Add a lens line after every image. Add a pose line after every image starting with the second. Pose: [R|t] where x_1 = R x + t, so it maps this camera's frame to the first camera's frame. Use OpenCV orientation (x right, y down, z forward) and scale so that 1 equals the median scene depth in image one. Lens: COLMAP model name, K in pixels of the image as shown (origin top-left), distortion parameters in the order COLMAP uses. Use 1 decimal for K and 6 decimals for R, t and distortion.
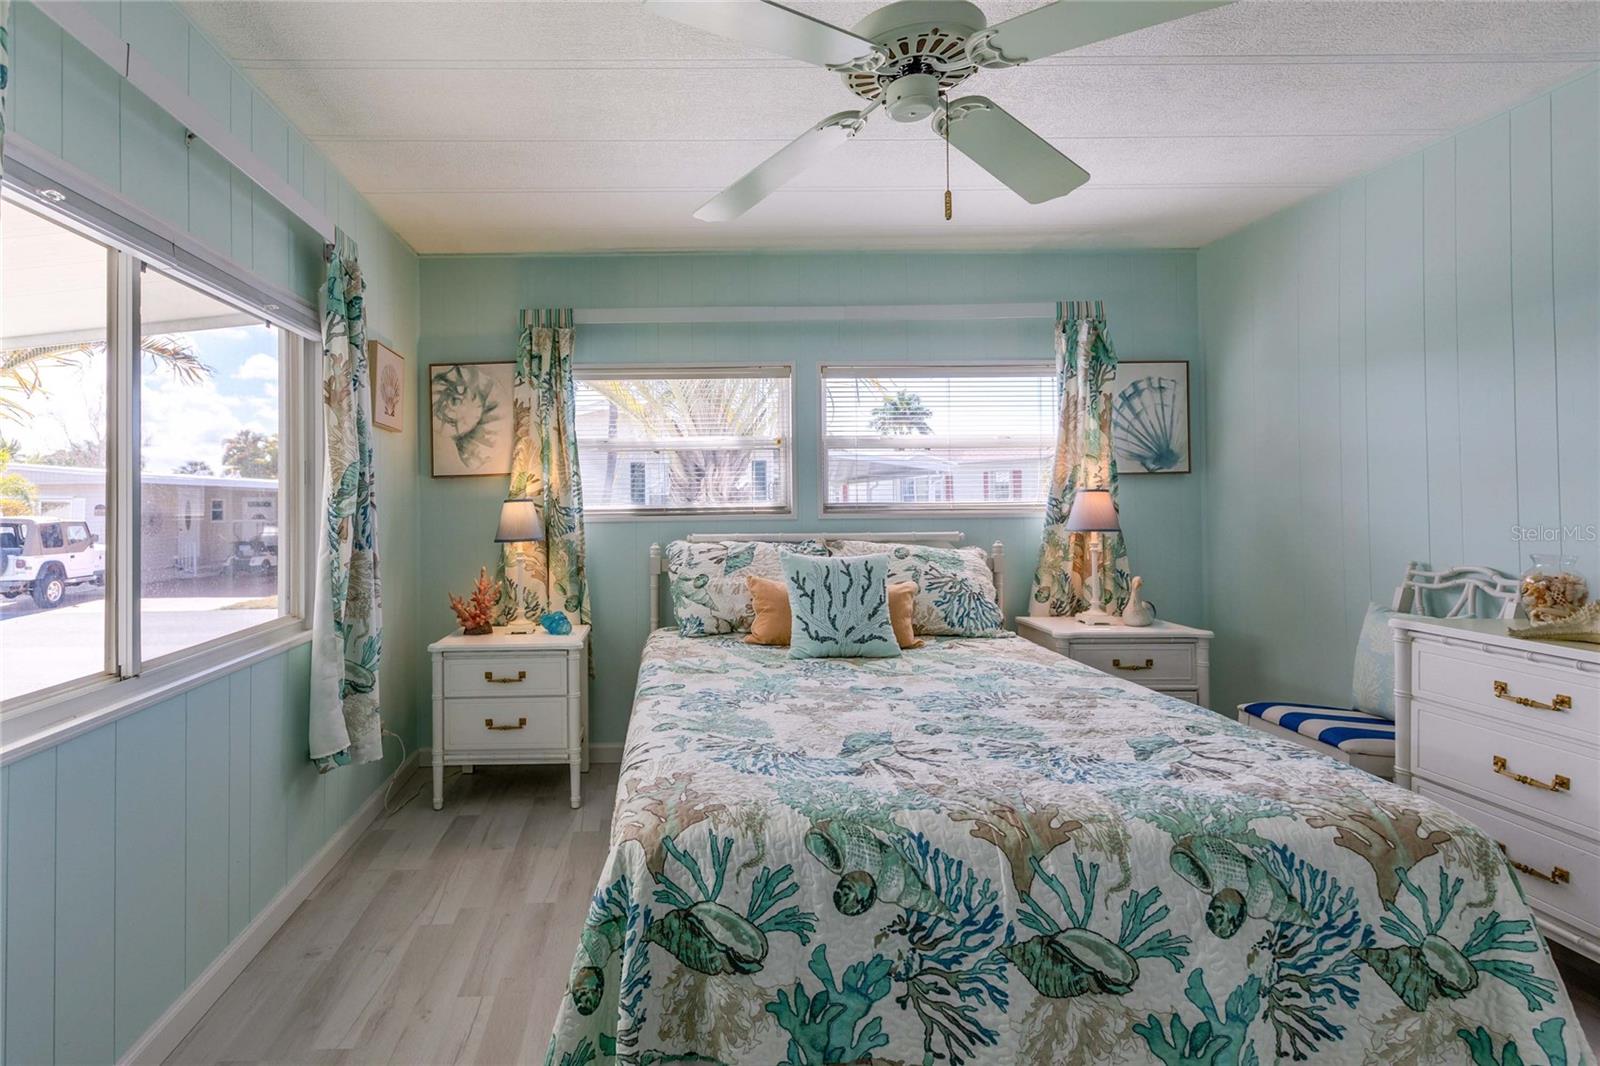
lens RADIAL K [[798.6, 0, 643.8], [0, 798.6, 499.6], [0, 0, 1]] dist [0.005008, -0.001291]
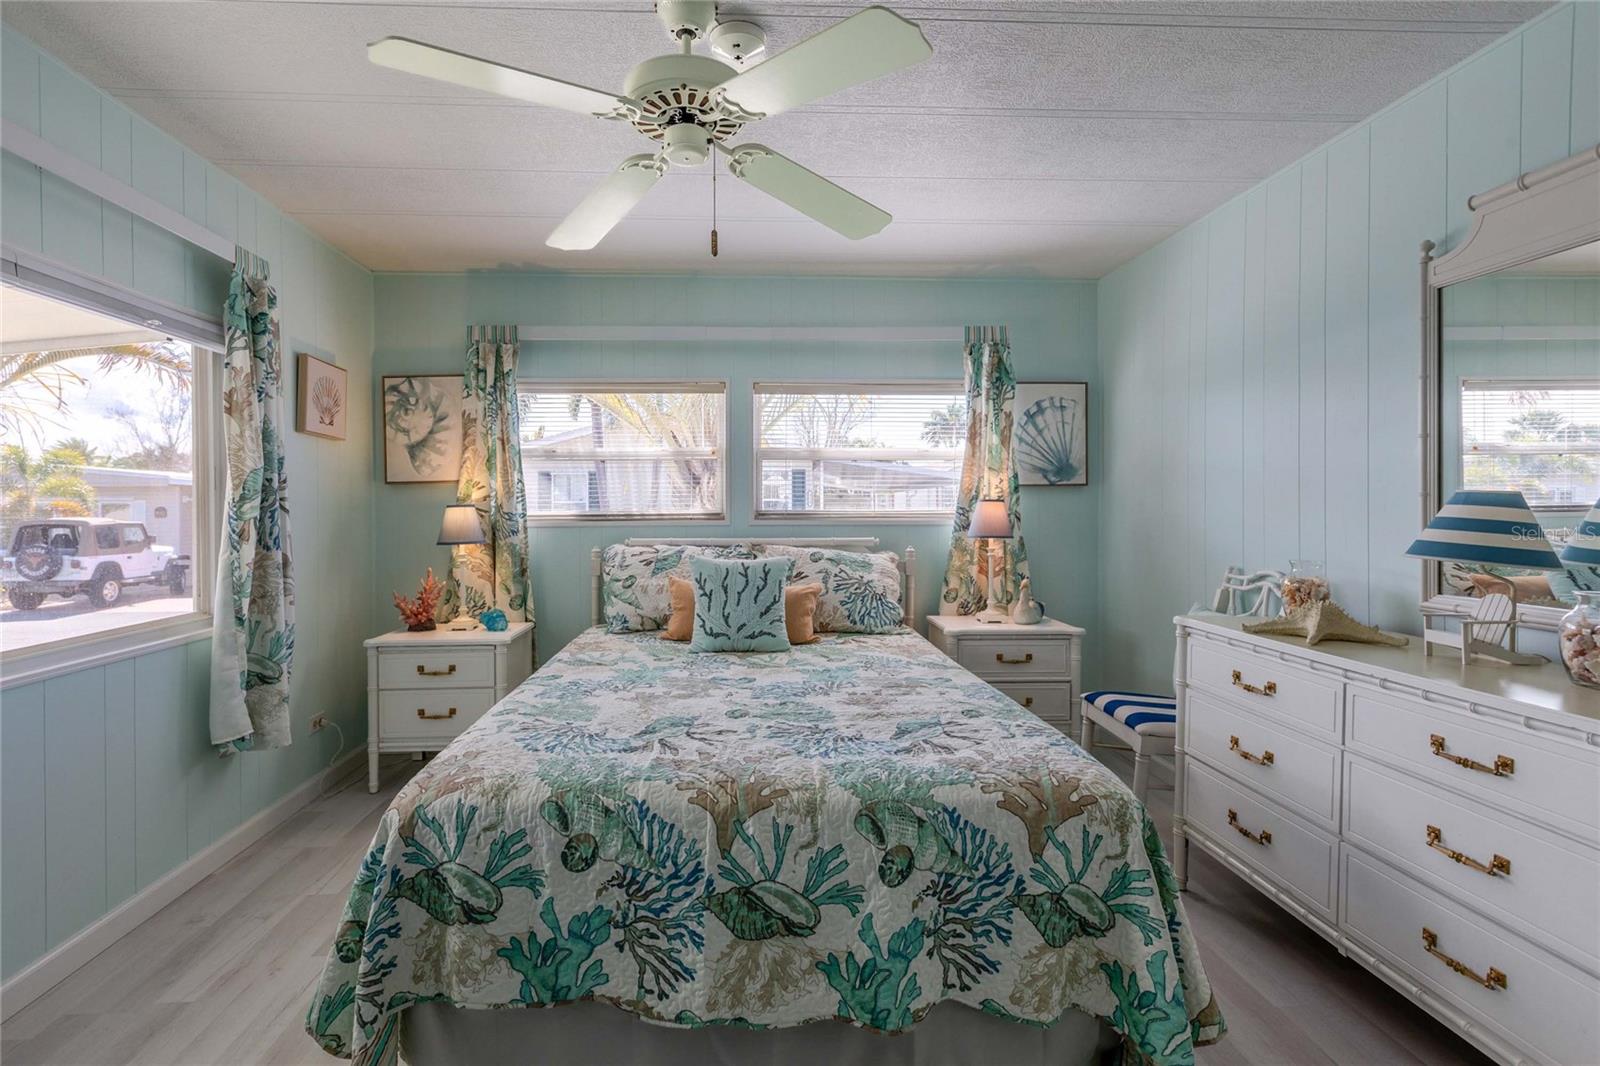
lens RADIAL K [[766.2, 0, 743.3], [0, 766.2, 523.5], [0, 0, 1]] dist [0.005449, 0.000157]
pose [[0.999360, 0.006448, 0.035178, 0.222389], [-0.007260, 0.999709, 0.022991, -0.001907], [-0.035019, -0.023232, 0.999117, -0.043923]]
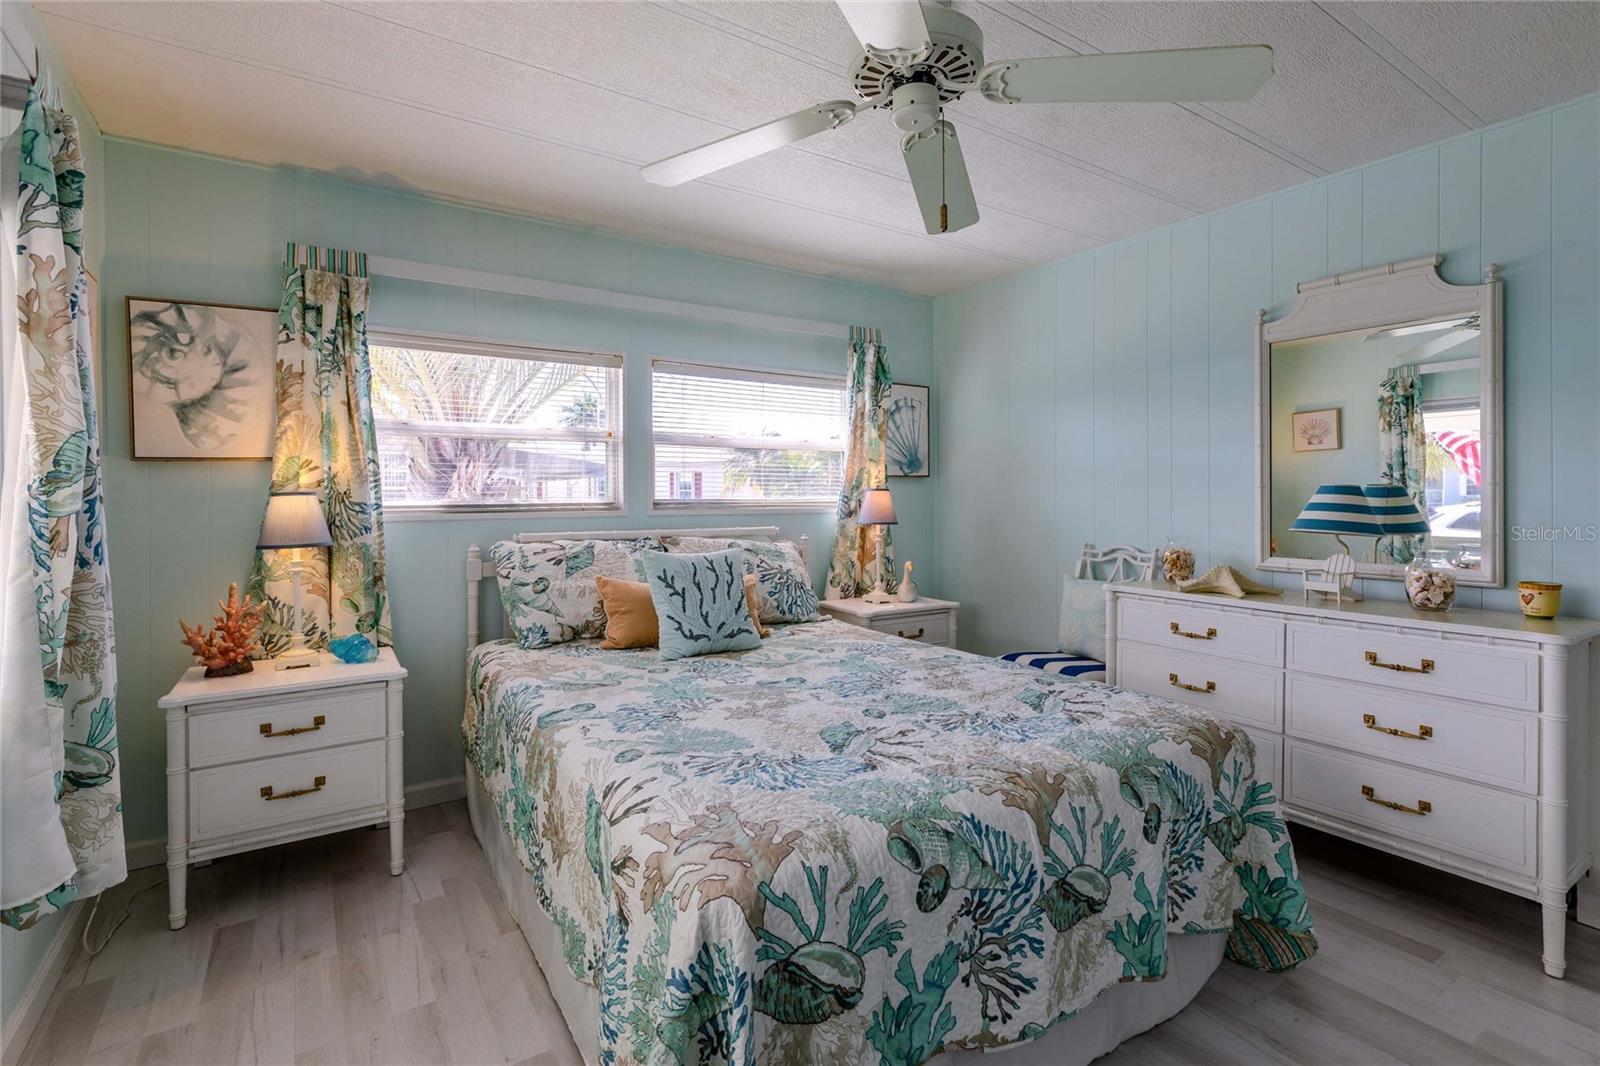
lens RADIAL K [[769.2, 0, 794.0], [0, 769.2, 509.4], [0, 0, 1]] dist [0.005112, -0.000472]
pose [[0.832005, -0.001619, 0.554765, -0.202282], [-0.007475, 0.999872, 0.014129, 0.002922], [-0.554717, -0.015902, 0.831887, 0.147654]]
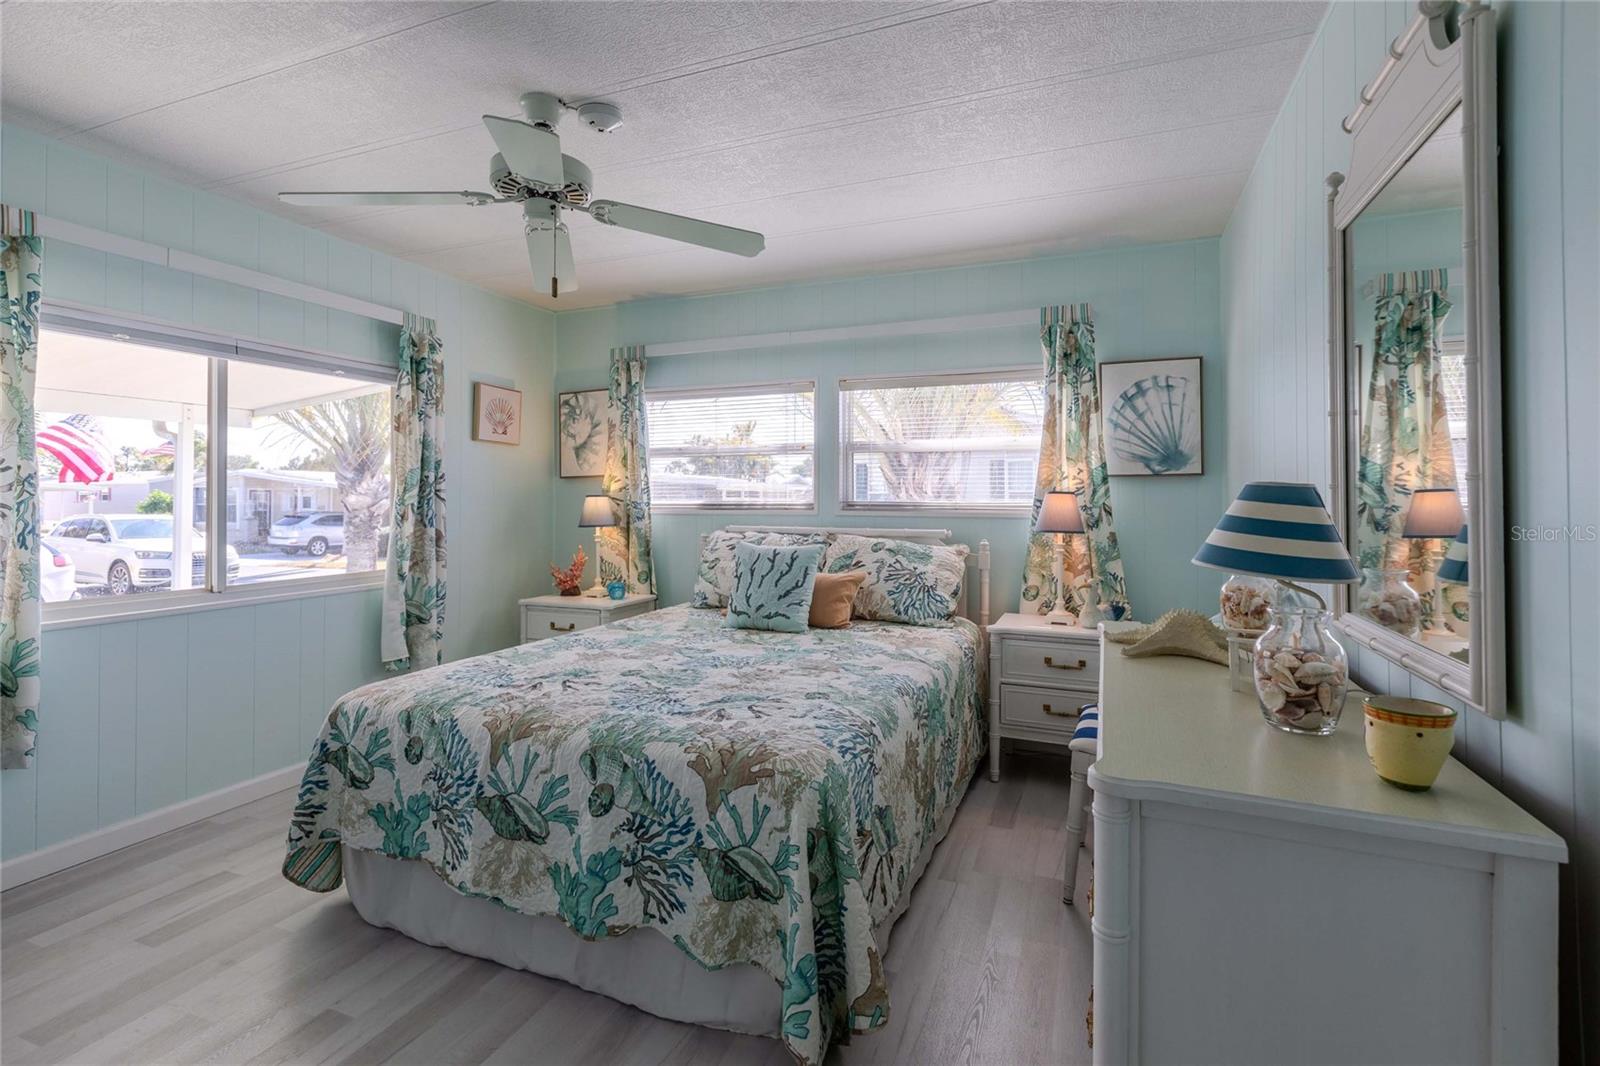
lens RADIAL K [[762.6, 0, 772.4], [0, 762.6, 500.7], [0, 0, 1]] dist [0.003857, -0.001365]
pose [[0.918462, 0.013714, -0.395272, 0.725915], [-0.010608, 0.999893, 0.010043, -0.007966], [0.395367, -0.005031, 0.918509, -0.043080]]
